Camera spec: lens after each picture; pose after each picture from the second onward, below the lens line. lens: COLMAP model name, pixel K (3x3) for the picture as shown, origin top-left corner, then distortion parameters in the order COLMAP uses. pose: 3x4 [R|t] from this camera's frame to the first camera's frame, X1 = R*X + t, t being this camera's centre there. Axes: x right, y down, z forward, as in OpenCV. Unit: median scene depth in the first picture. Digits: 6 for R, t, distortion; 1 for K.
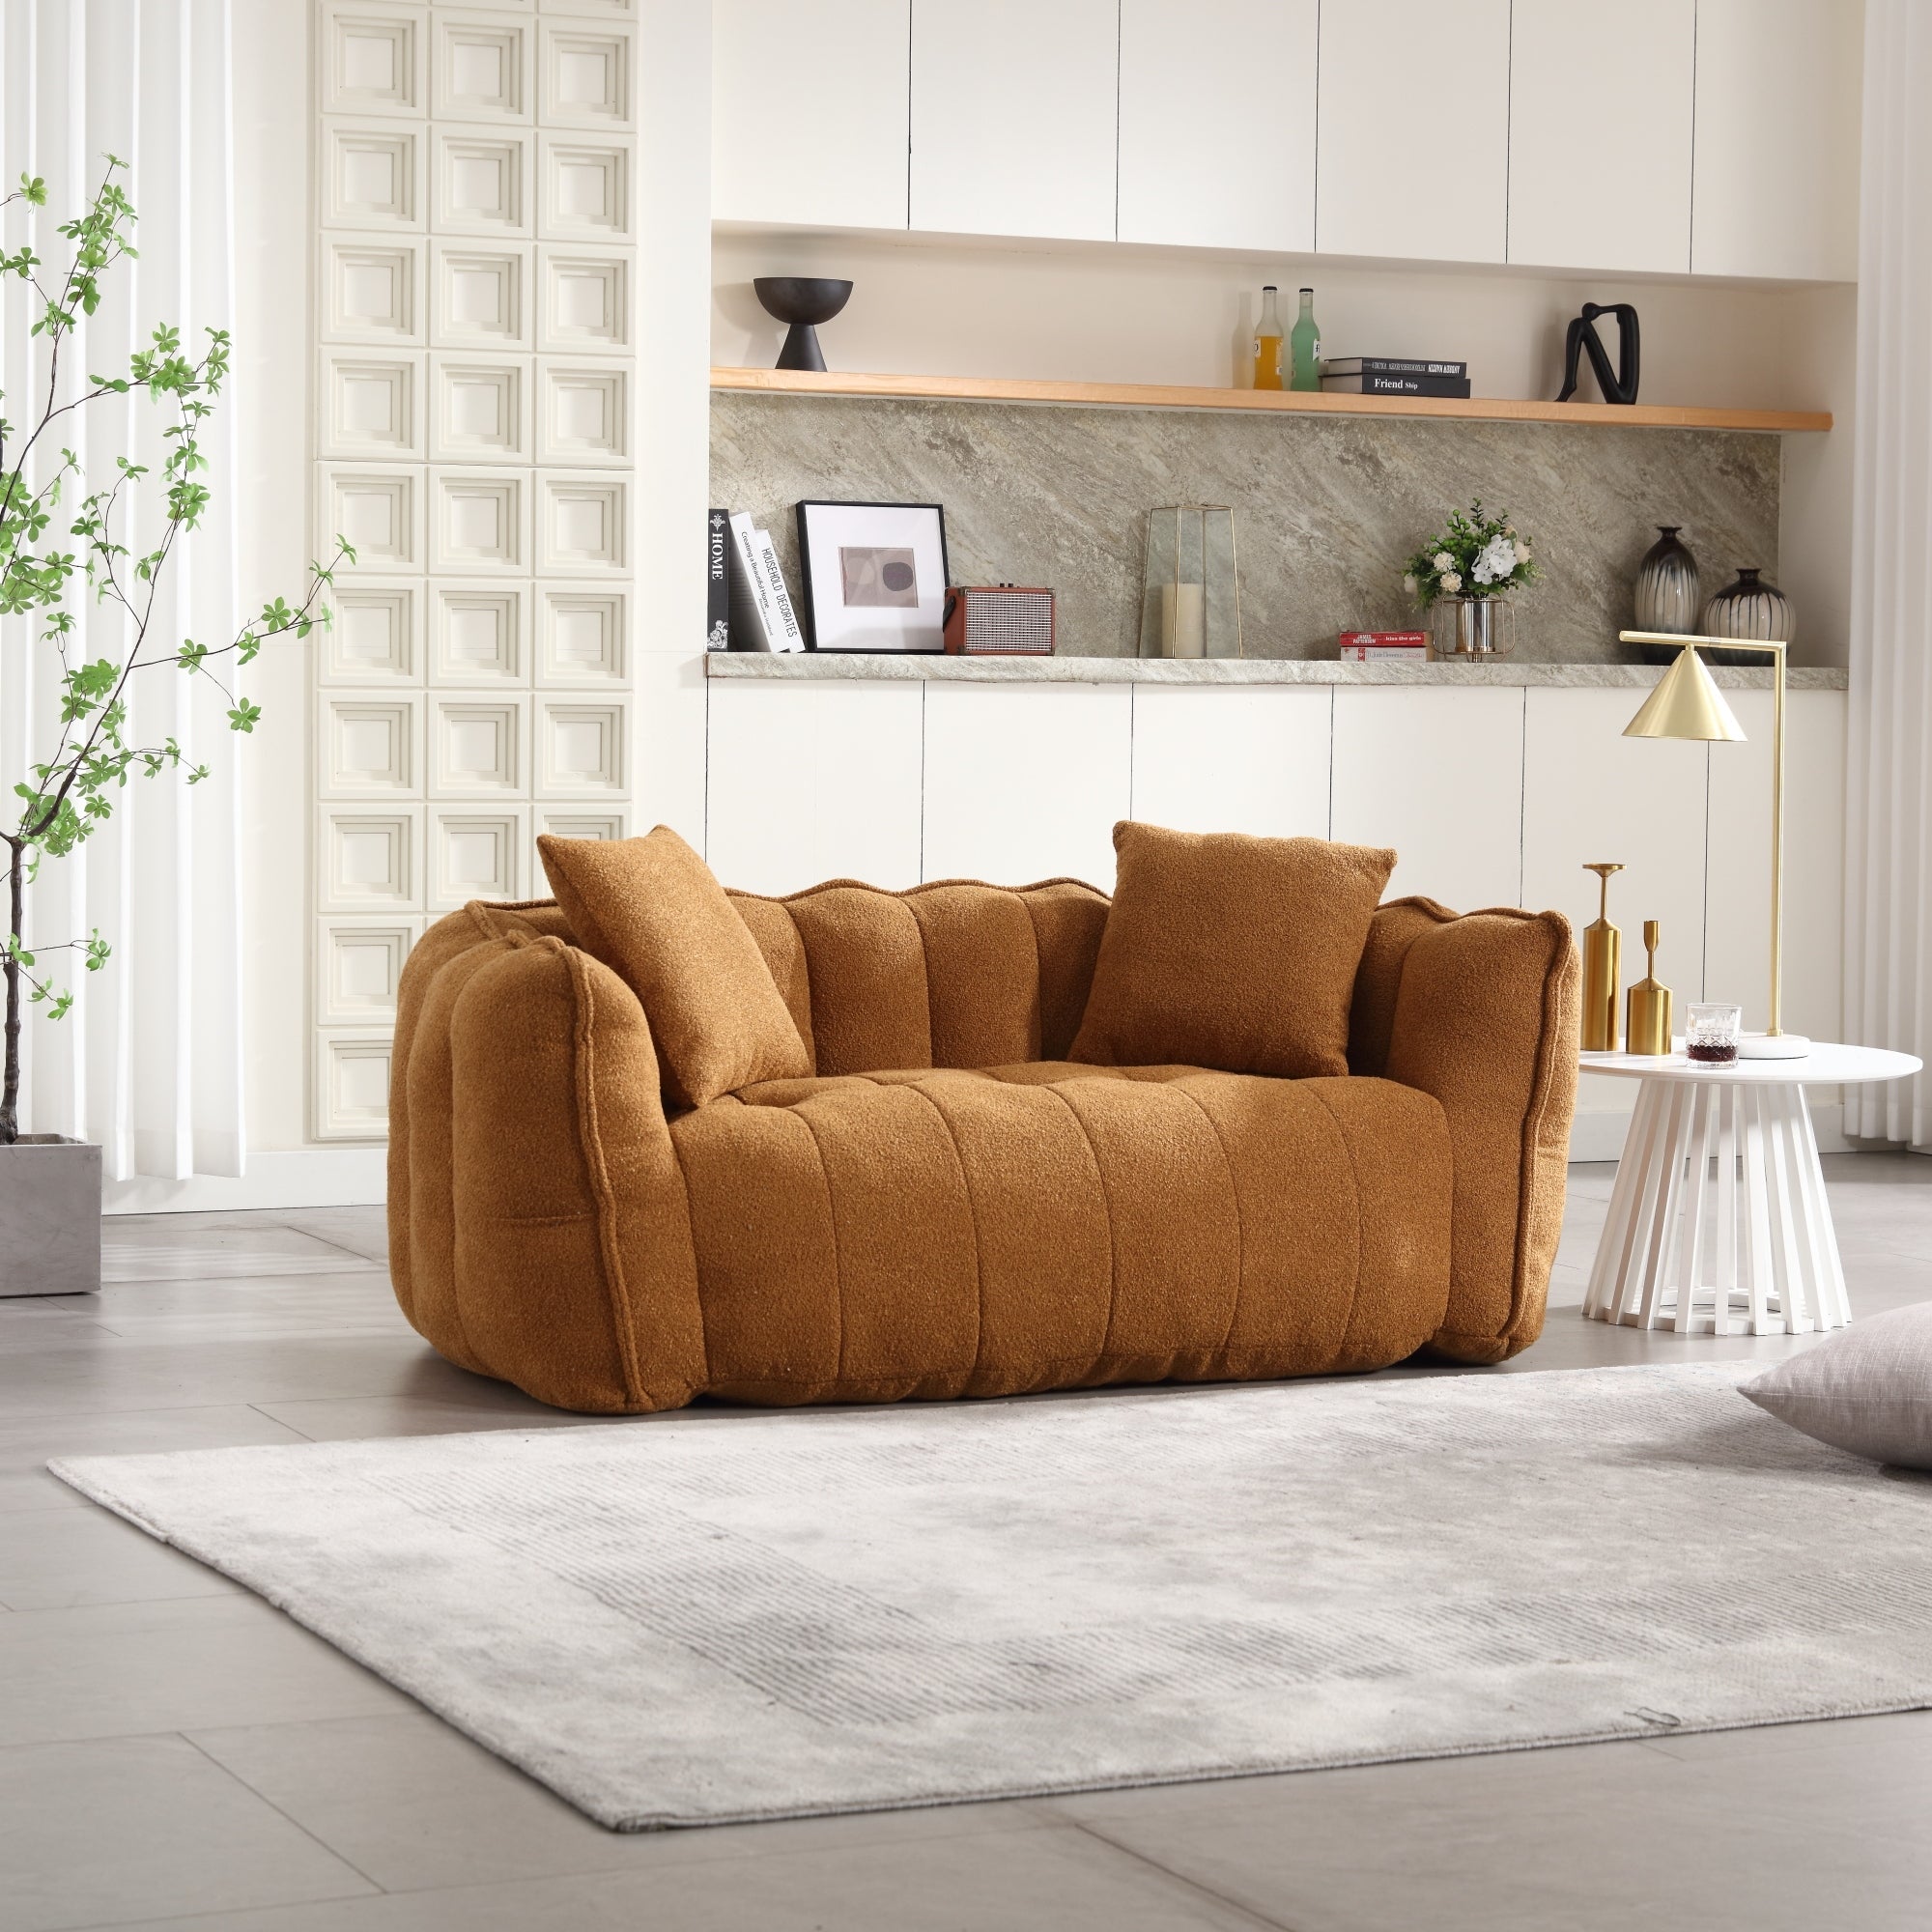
lens RADIAL K [[4608.6, 0, 966.0], [0, 4608.6, 966.0], [0, 0, 1]] dist [-0.022072, -0.165286]
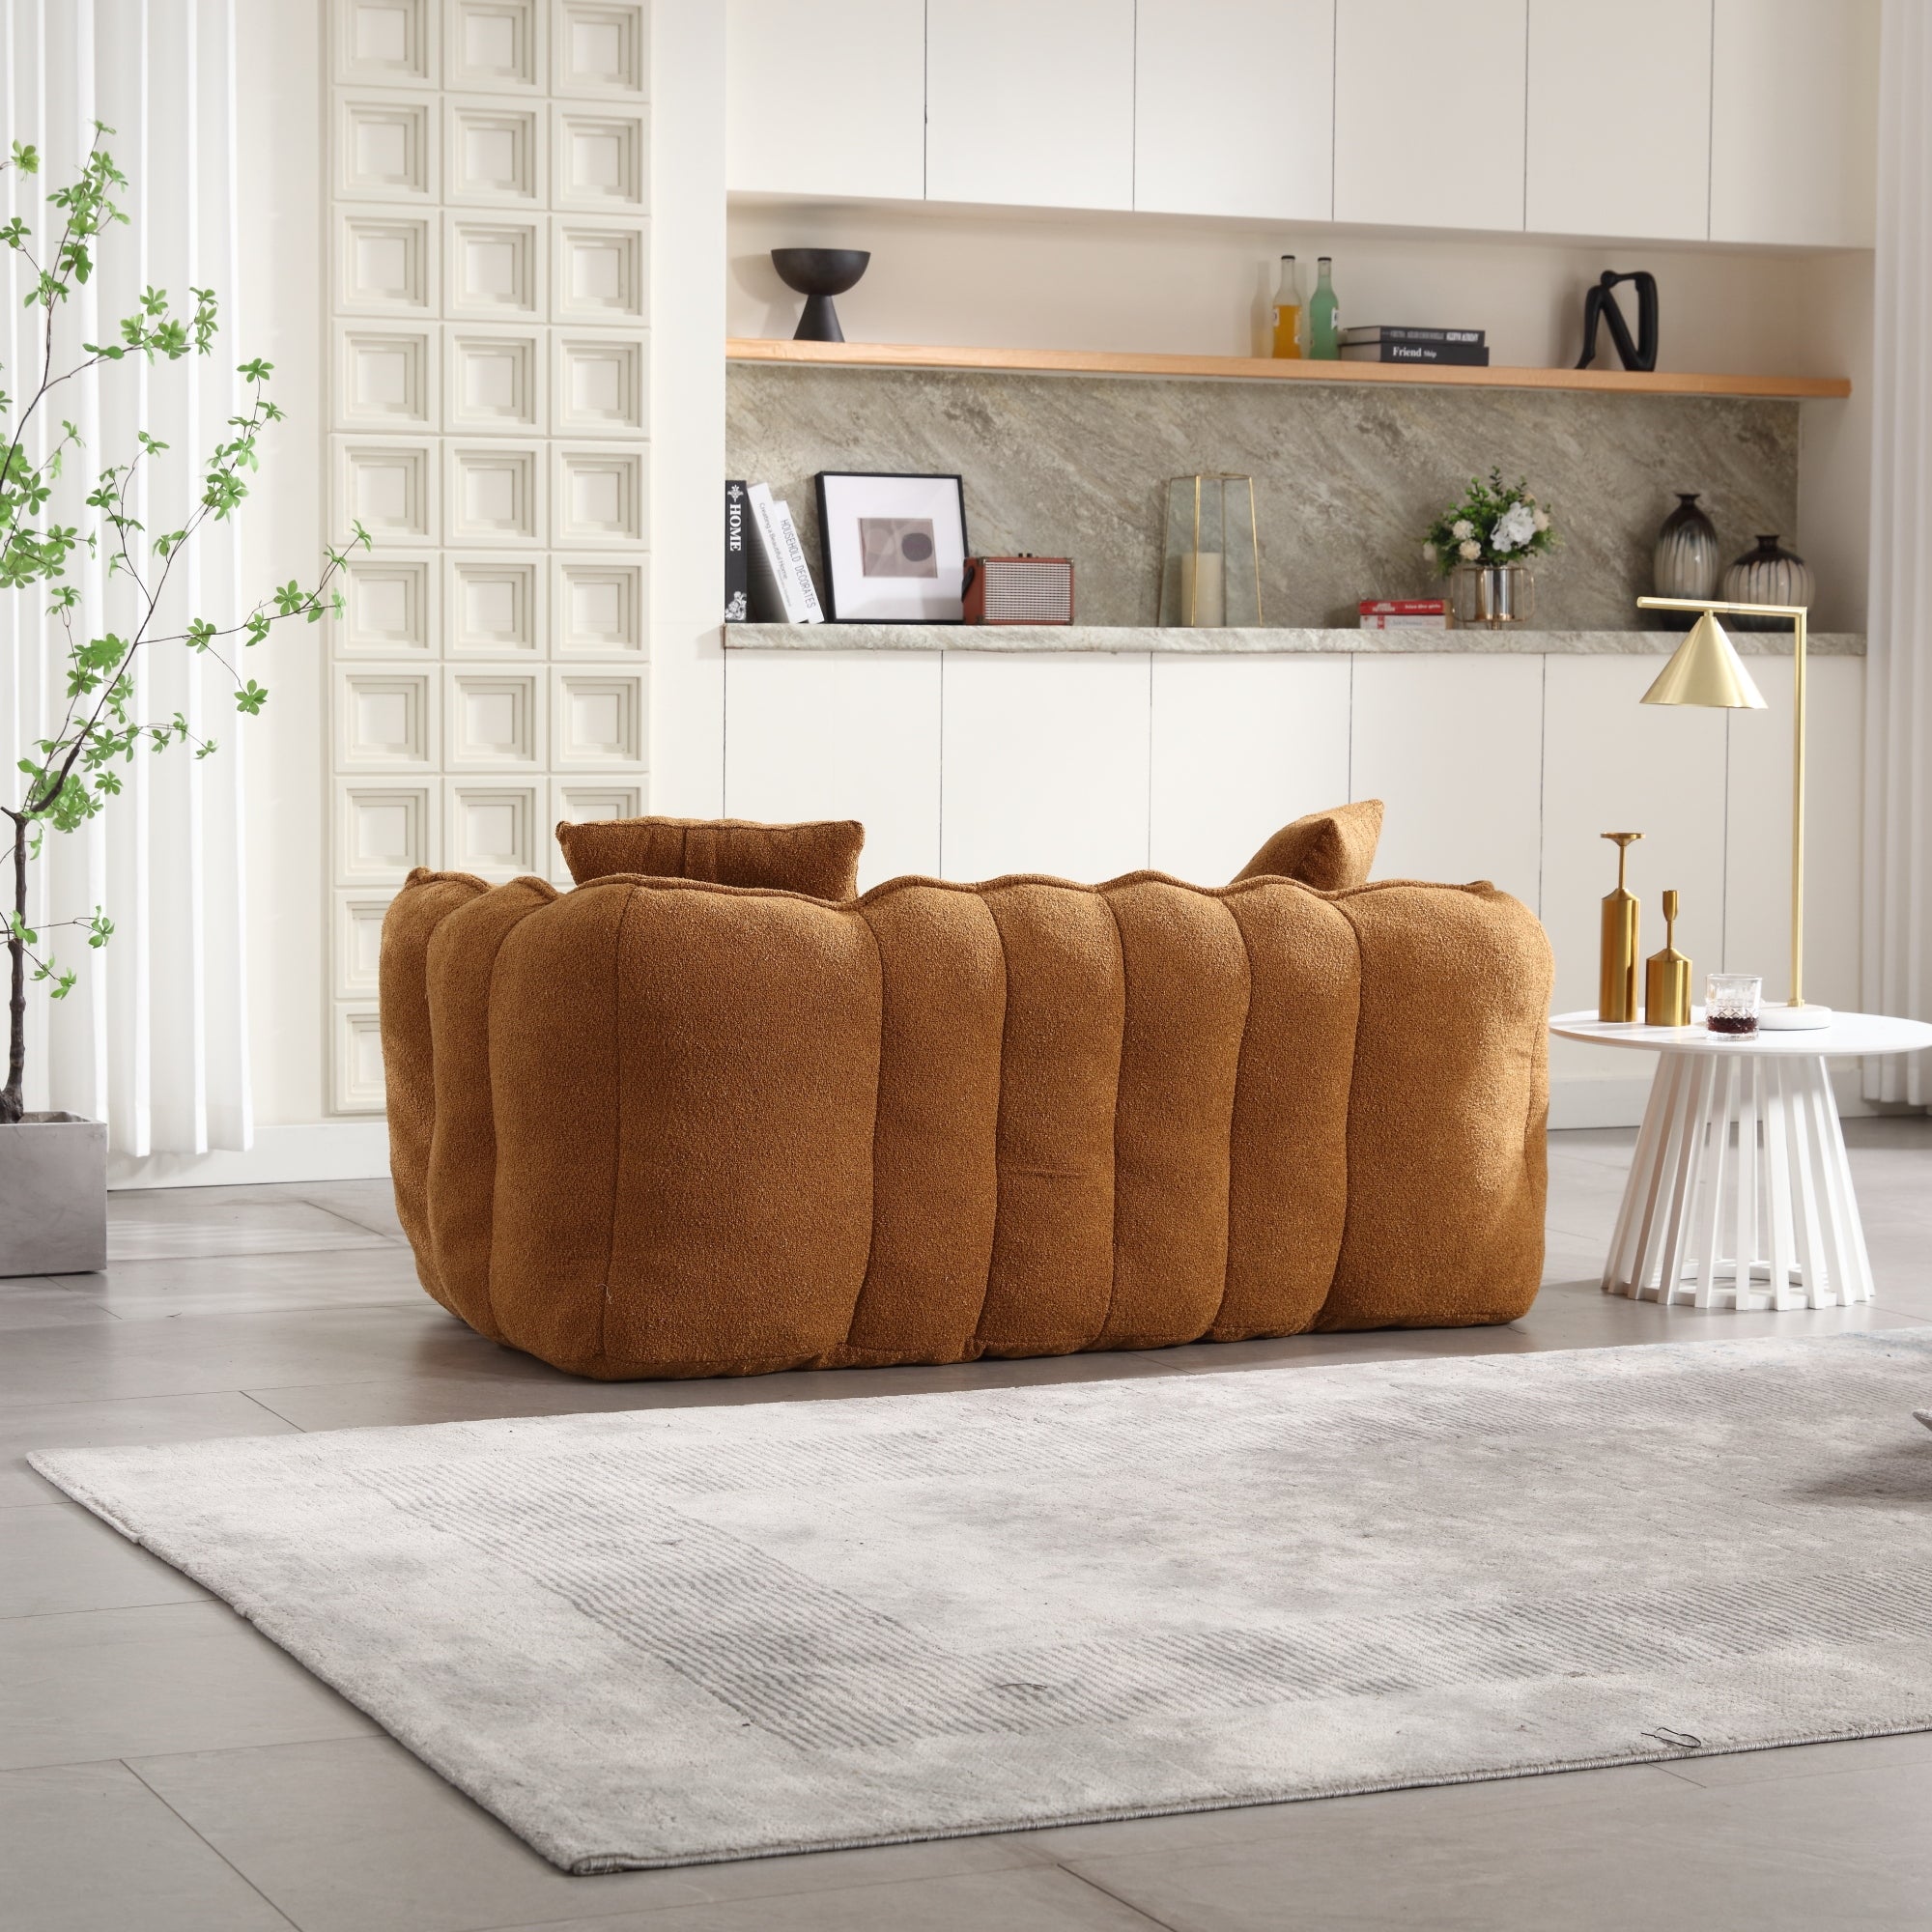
lens RADIAL K [[4402.7, 0, 966.0], [0, 4402.7, 966.0], [0, 0, 1]] dist [-0.024572, -0.026505]
pose [[0.999922, -0.004054, -0.011833, 0.008671], [0.004169, 0.999944, 0.009692, -0.003359], [0.011793, -0.009740, 0.999883, 0.053442]]
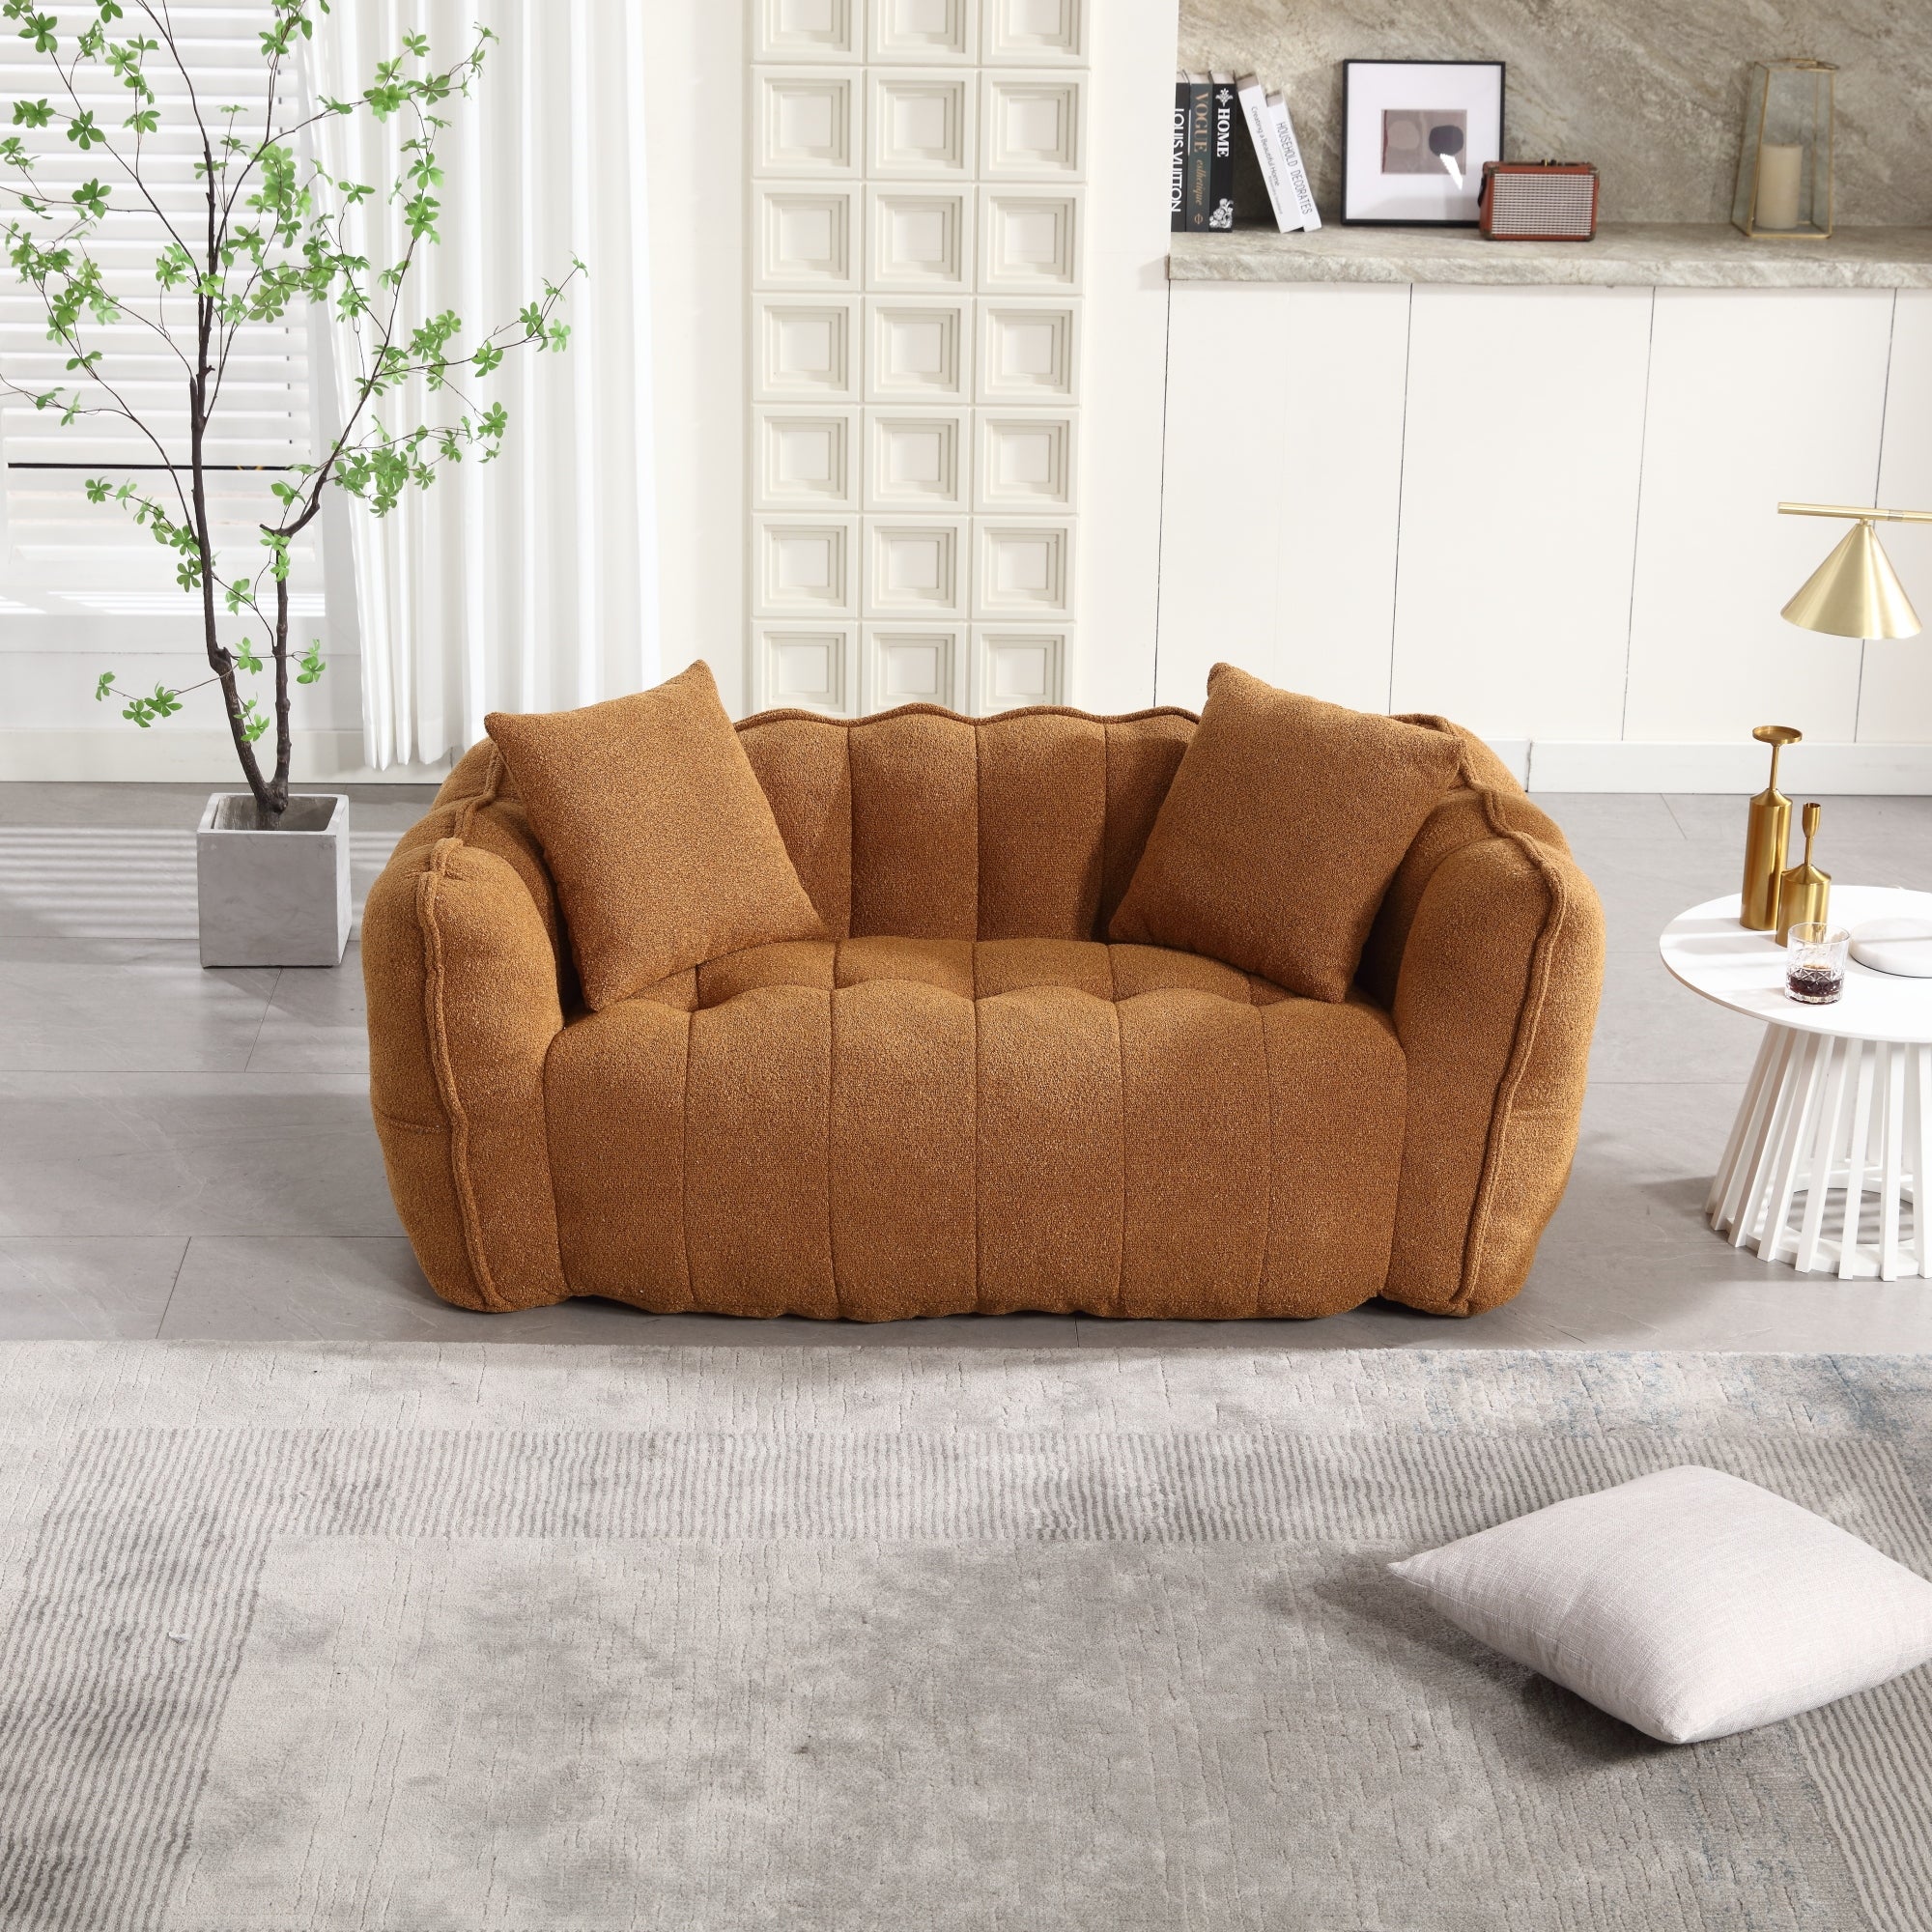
lens RADIAL K [[4226.7, 0, 967.8], [0, 4226.7, 922.5], [0, 0, 1]] dist [0.005596, -0.213366]
pose [[0.919717, 0.132129, -0.369680, 0.303026], [-0.030320, 0.962755, 0.268669, -0.203913], [0.391410, -0.235891, 0.889468, 0.184249]]
